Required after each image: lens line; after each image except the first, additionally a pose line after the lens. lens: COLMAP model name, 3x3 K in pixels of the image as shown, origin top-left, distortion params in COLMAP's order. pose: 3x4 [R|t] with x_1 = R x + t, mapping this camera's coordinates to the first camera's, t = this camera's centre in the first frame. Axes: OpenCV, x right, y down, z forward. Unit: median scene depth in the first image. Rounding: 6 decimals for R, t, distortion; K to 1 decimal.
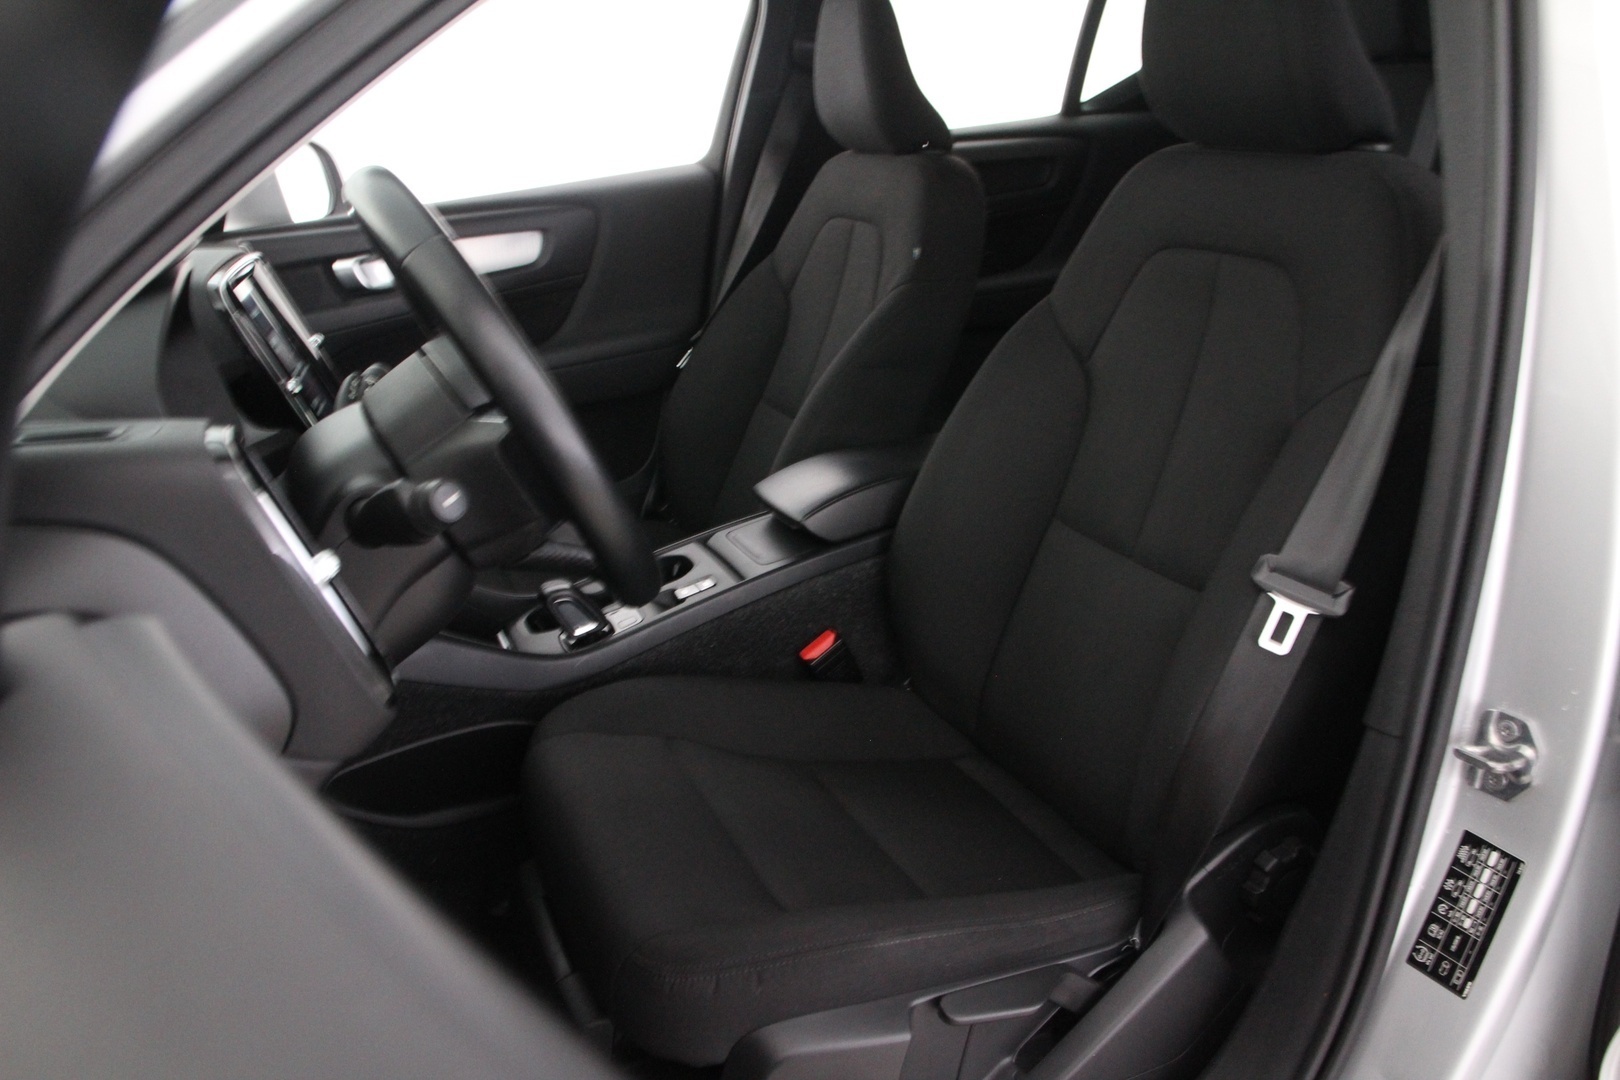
lens RADIAL K [[1262.8, 0, 818.3], [0, 1262.8, 540.5], [0, 0, 1]] dist [-0.158693, 0.137027]
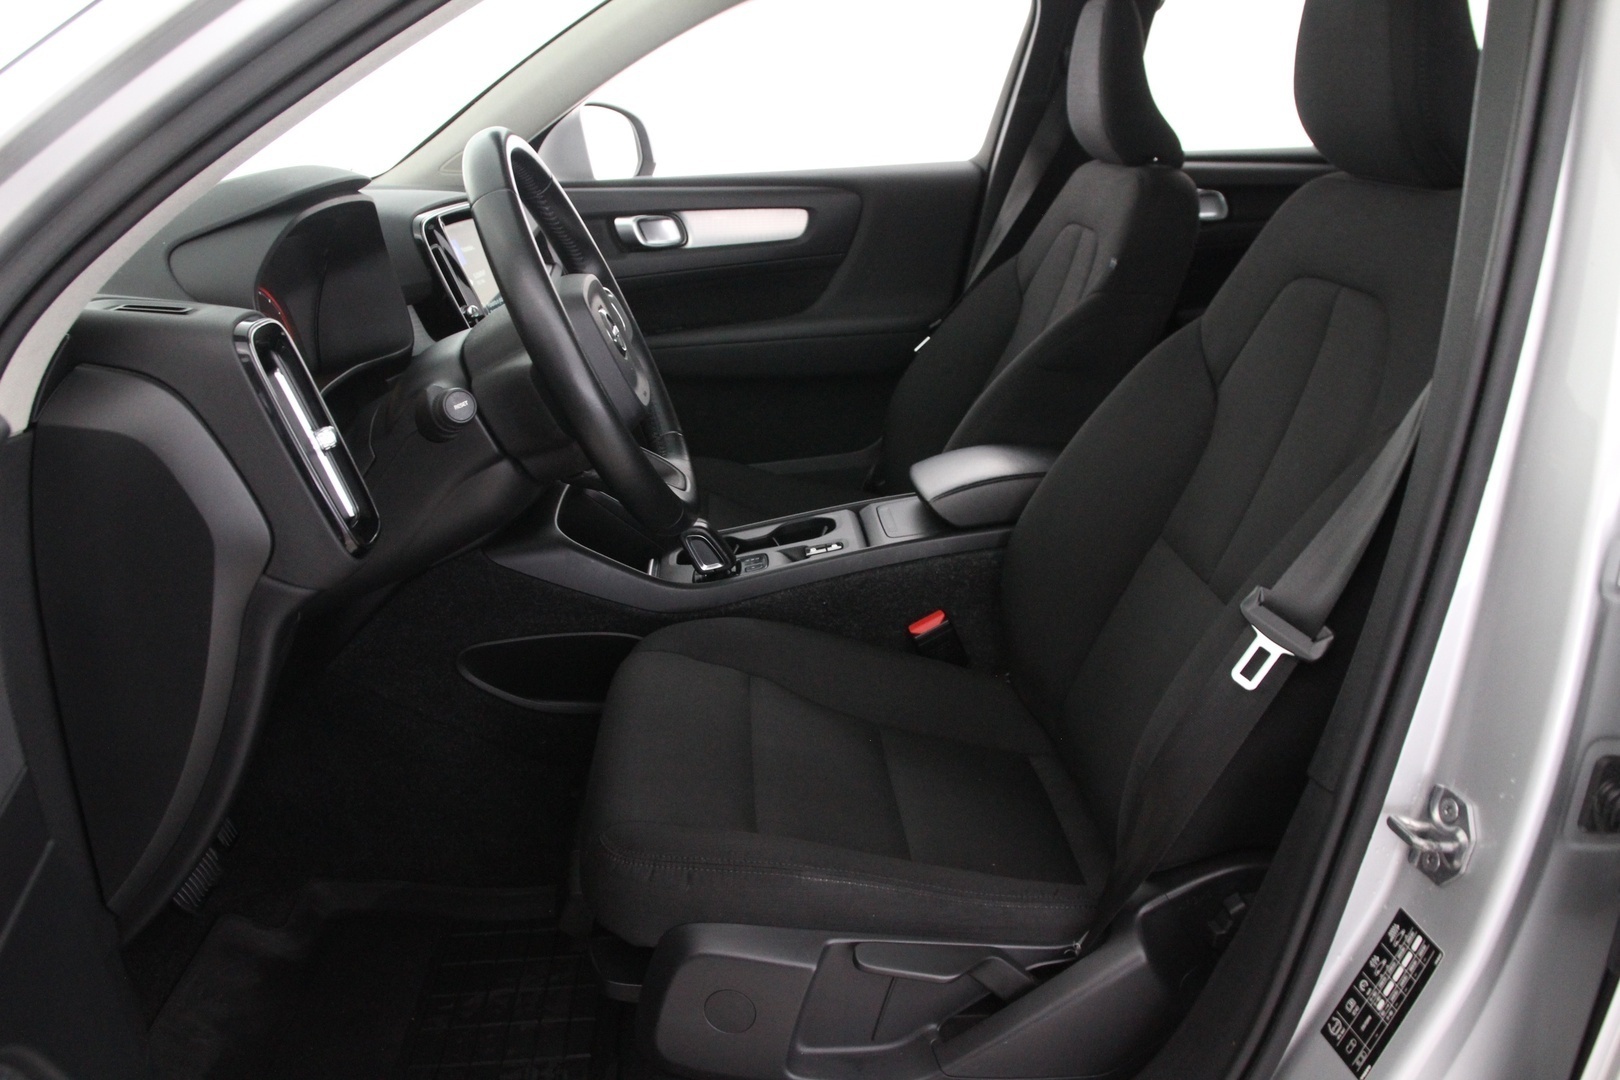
lens RADIAL K [[1262.8, 0, 818.3], [0, 1262.8, 540.5], [0, 0, 1]] dist [-0.158693, 0.137027]
pose [[0.940324, 0.164189, -0.298049, 0.330868], [-0.164427, 0.986086, 0.024457, 0.008778], [0.297917, 0.026009, 0.954237, -0.036379]]
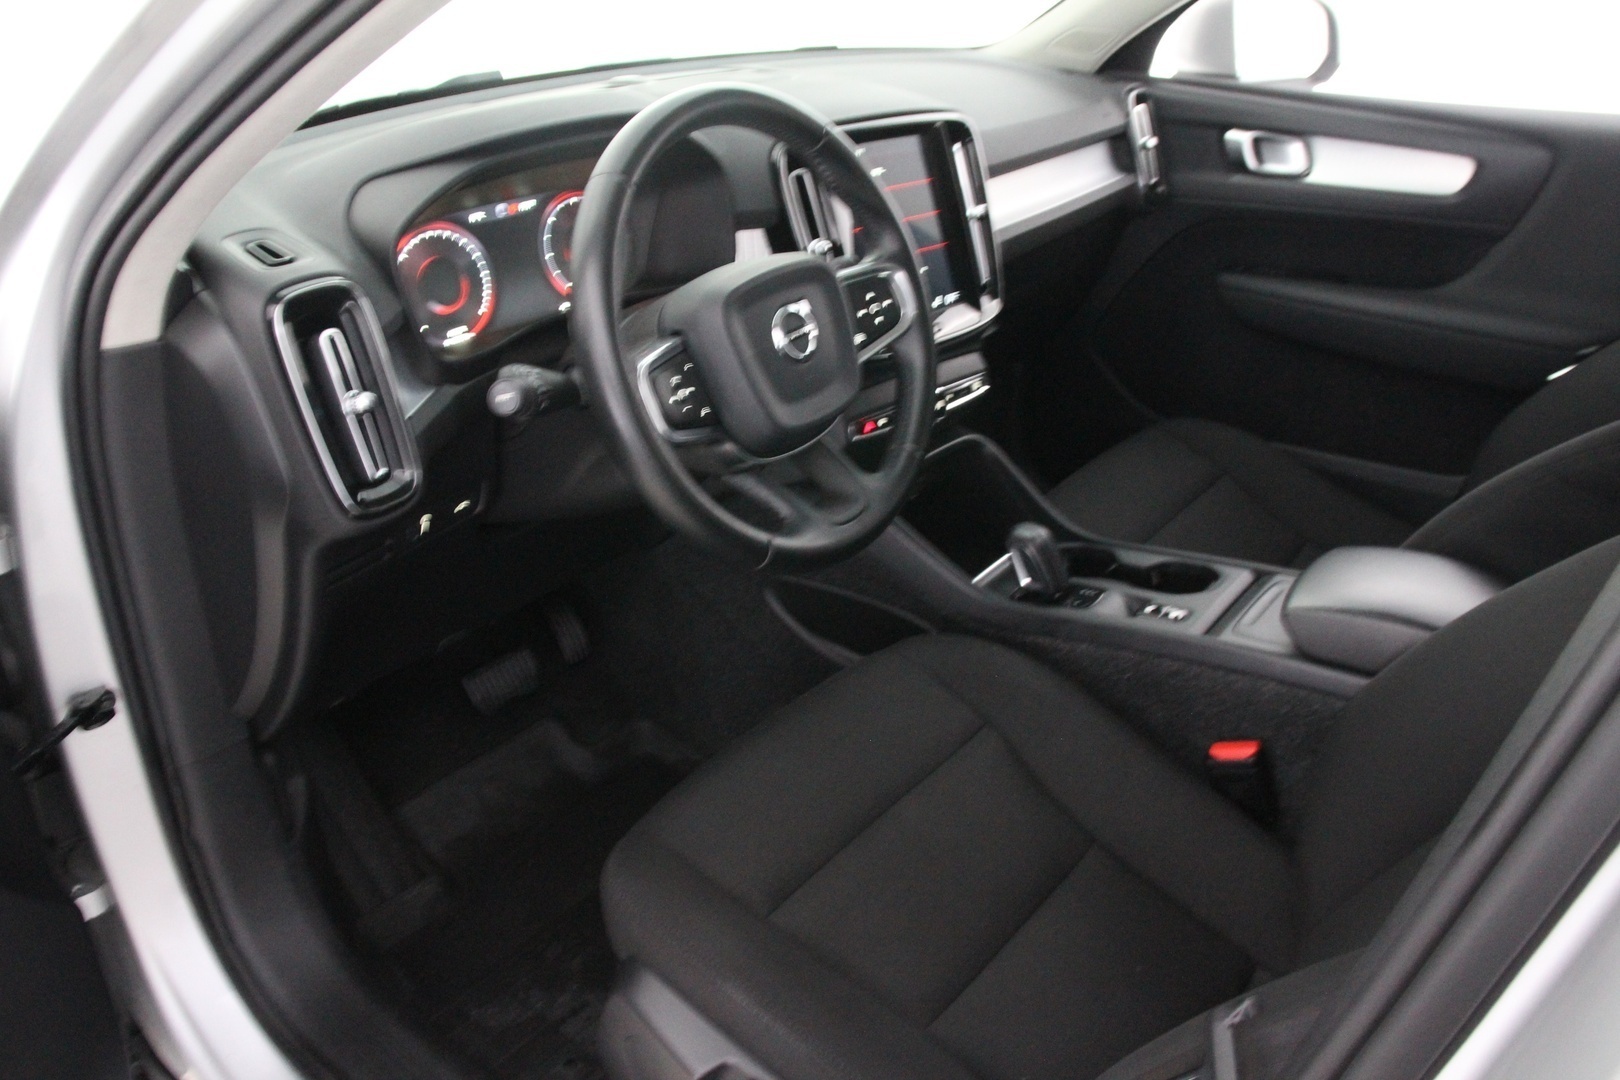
lens RADIAL K [[1262.8, 0, 818.3], [0, 1262.8, 540.5], [0, 0, 1]] dist [-0.158693, 0.137027]
pose [[0.451674, 0.485326, -0.748632, 0.639594], [-0.344993, 0.868837, 0.355108, -0.351498], [0.822782, 0.097880, 0.559865, 0.473858]]
